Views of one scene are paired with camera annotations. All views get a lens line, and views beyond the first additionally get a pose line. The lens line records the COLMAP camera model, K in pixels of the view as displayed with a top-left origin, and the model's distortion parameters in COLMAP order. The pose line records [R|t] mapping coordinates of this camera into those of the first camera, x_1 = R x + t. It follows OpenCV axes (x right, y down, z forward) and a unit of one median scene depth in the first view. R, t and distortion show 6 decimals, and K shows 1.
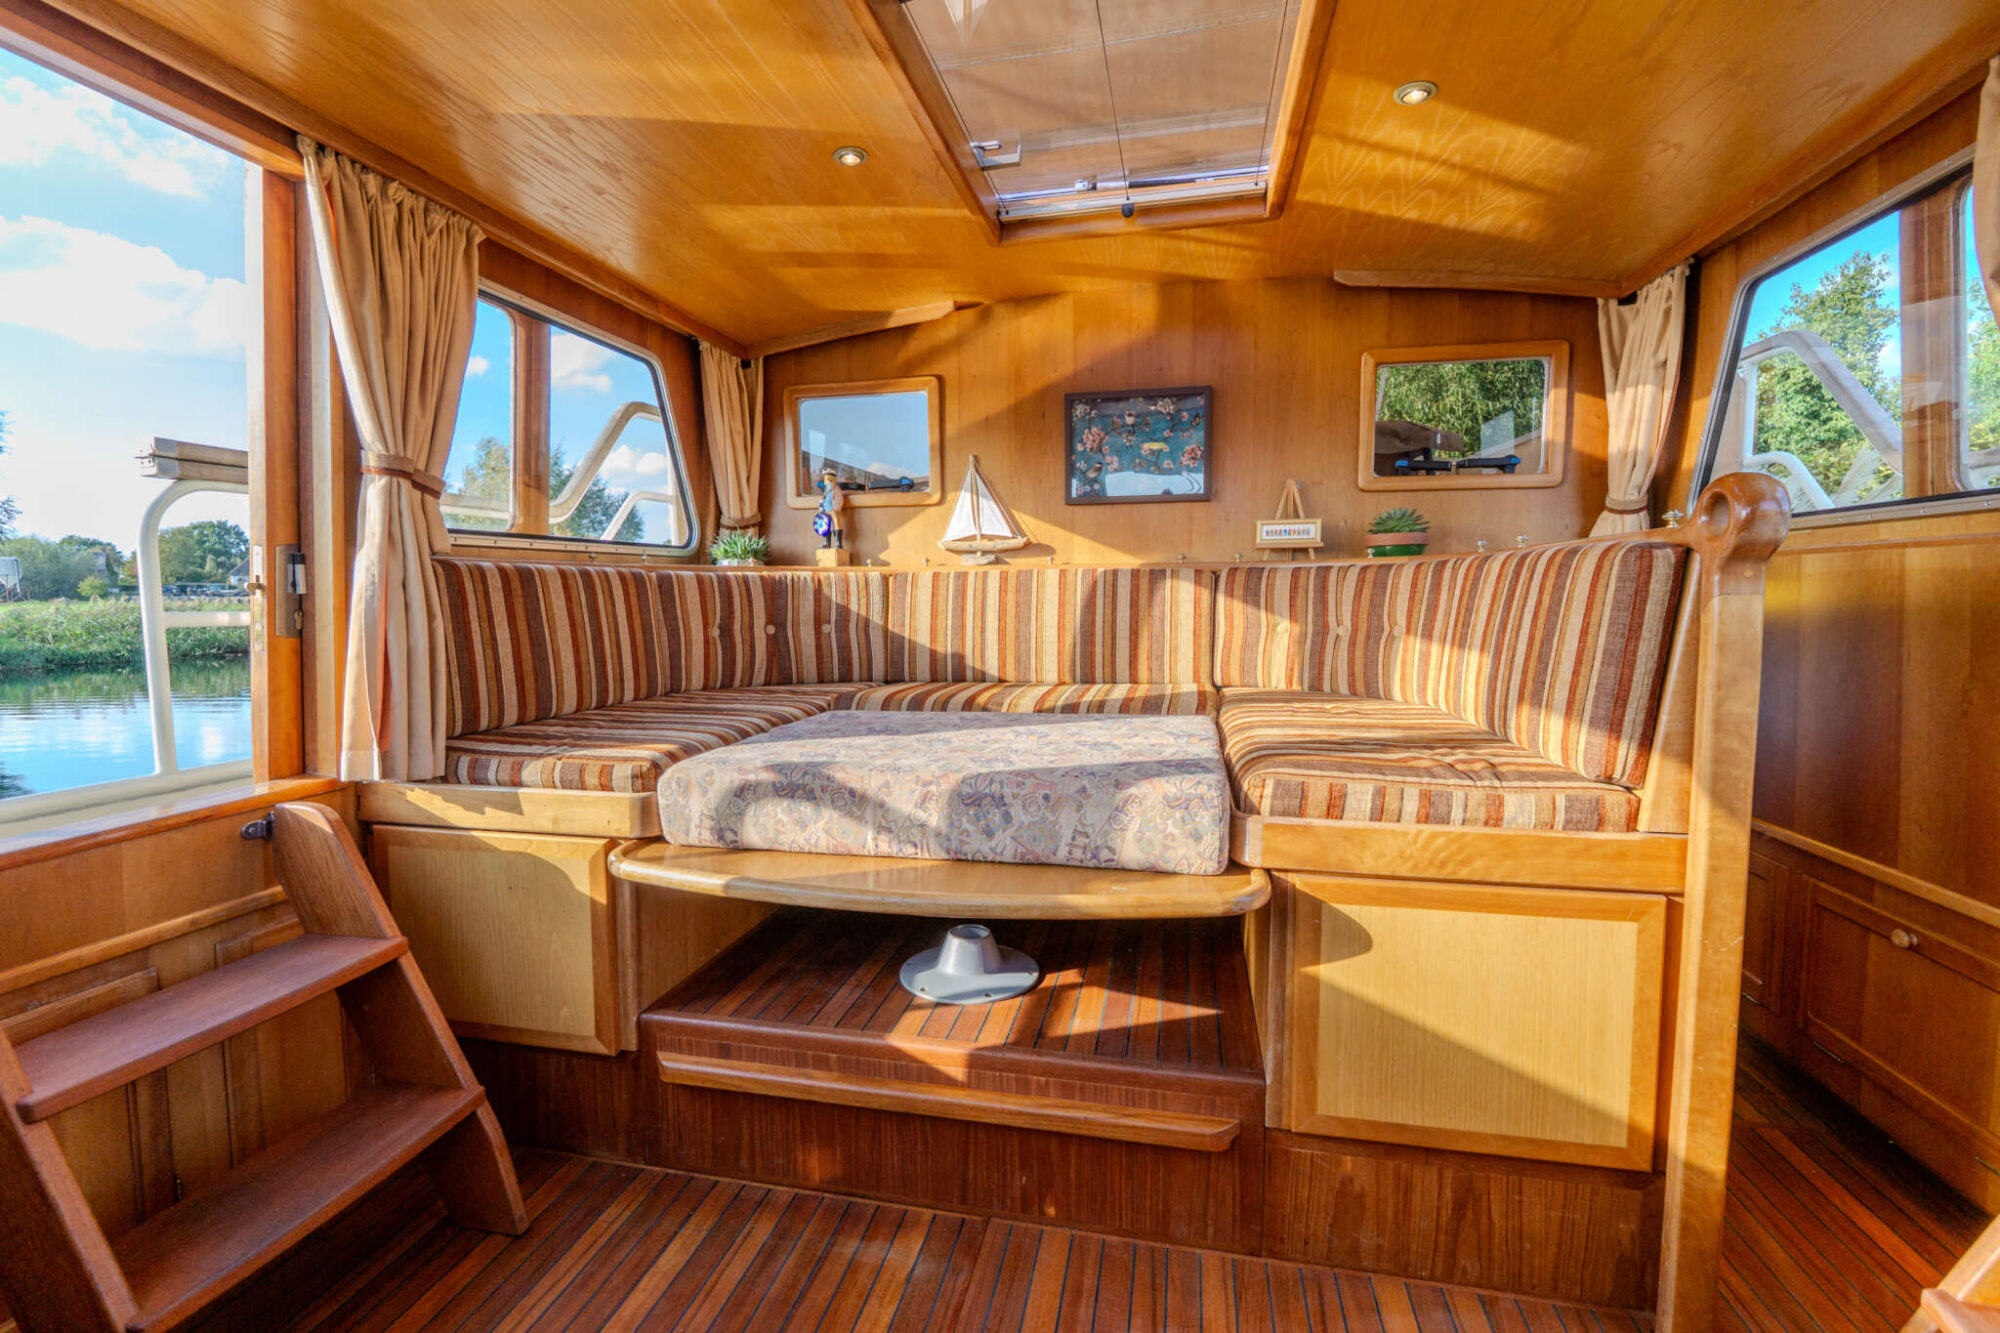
lens RADIAL K [[844.0, 0, 998.3], [0, 844.0, 655.9], [0, 0, 1]] dist [0.000916, -0.003510]
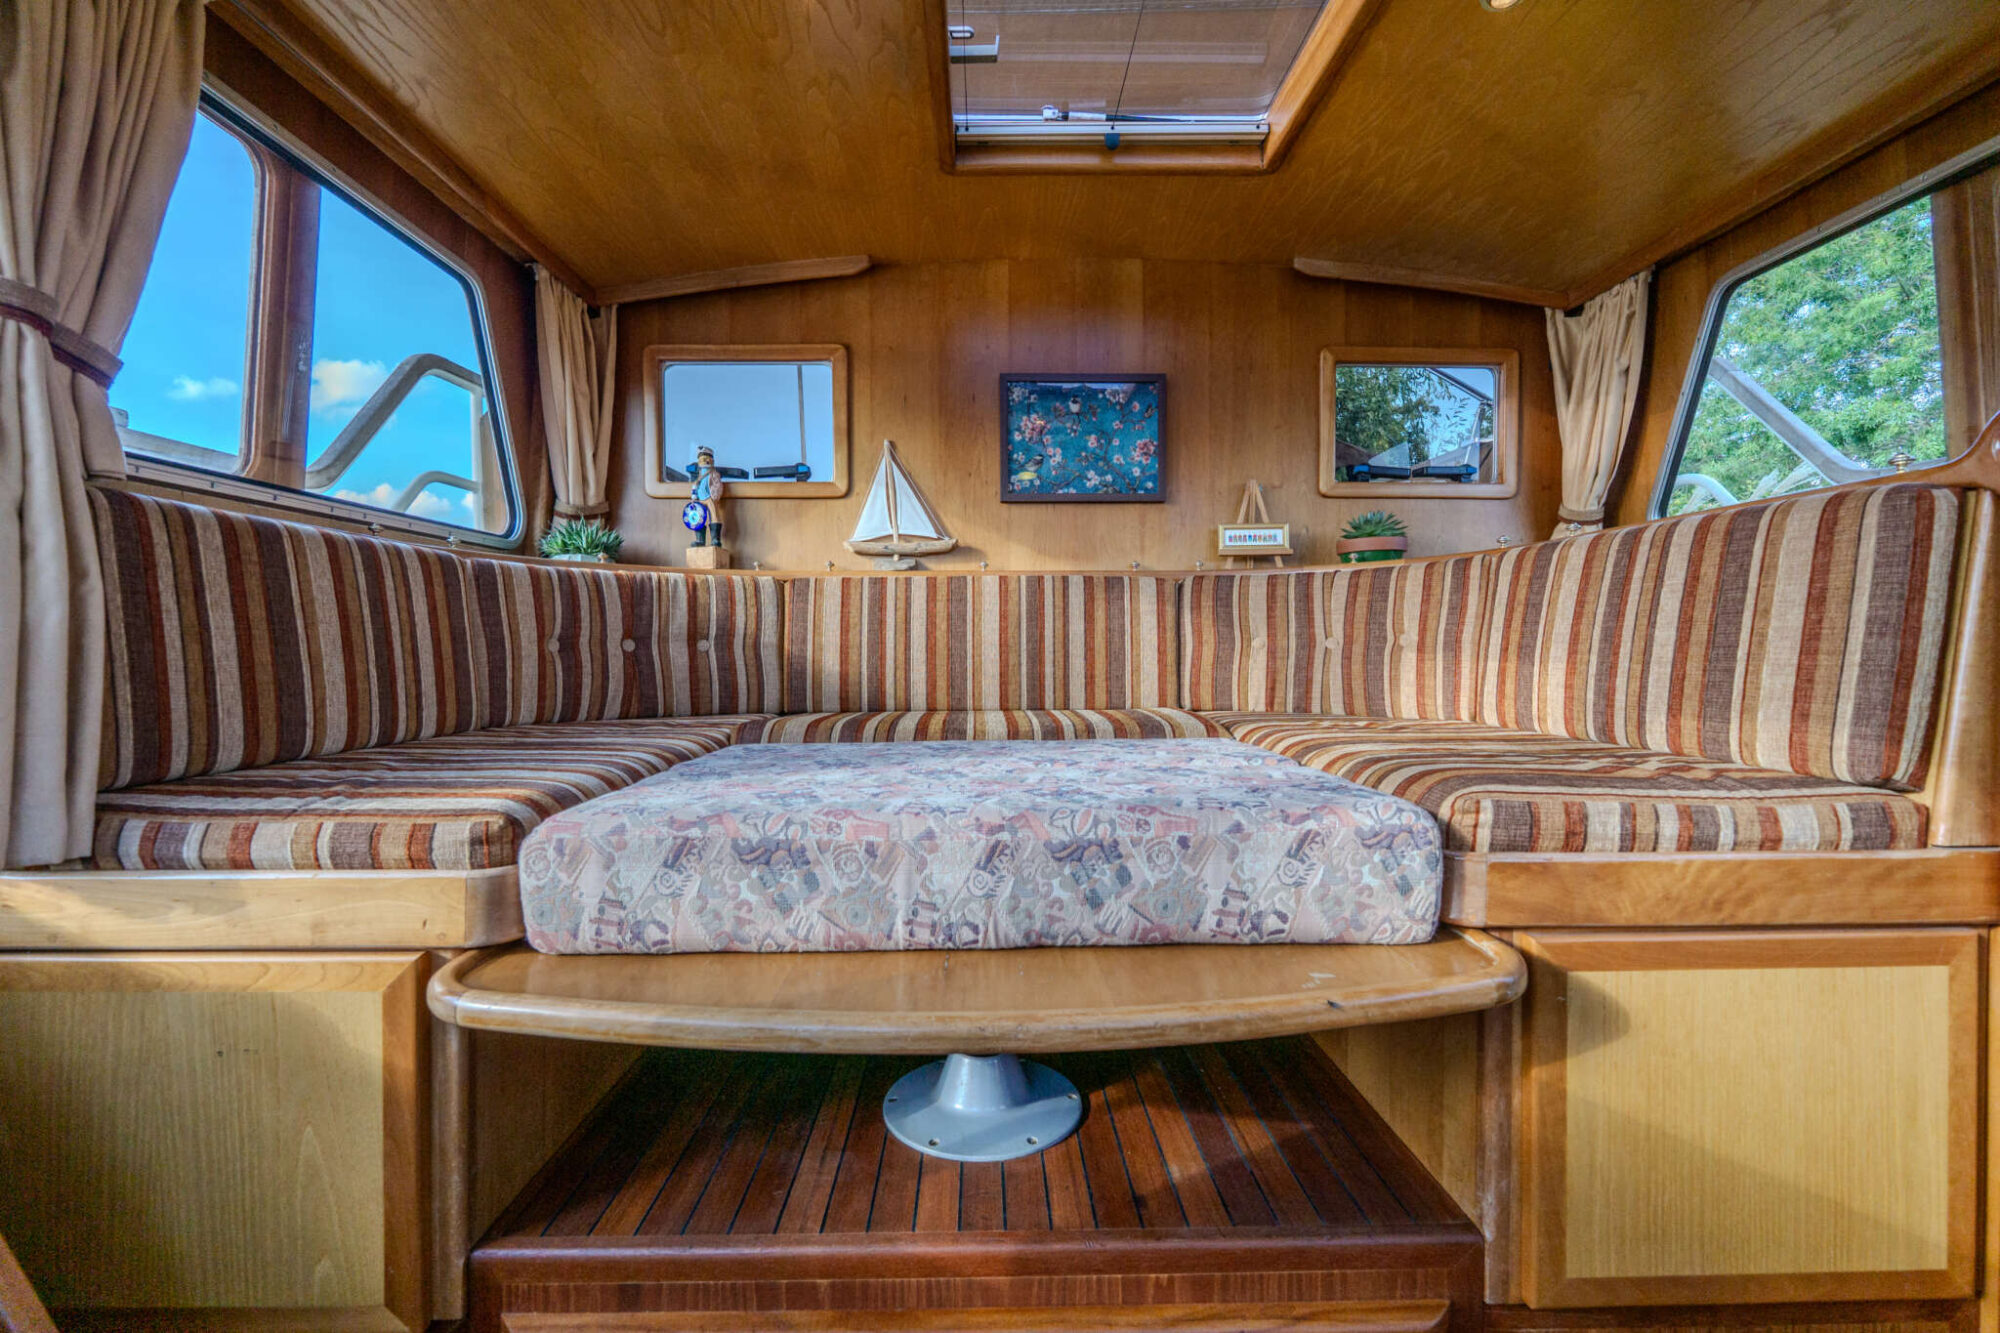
lens RADIAL K [[844.0, 0, 998.3], [0, 844.0, 655.9], [0, 0, 1]] dist [0.000916, -0.003510]
pose [[0.974871, 0.001676, 0.222766, -0.167836], [0.012845, 0.997885, -0.063721, 0.045111], [-0.222401, 0.064981, 0.972787, 0.272609]]
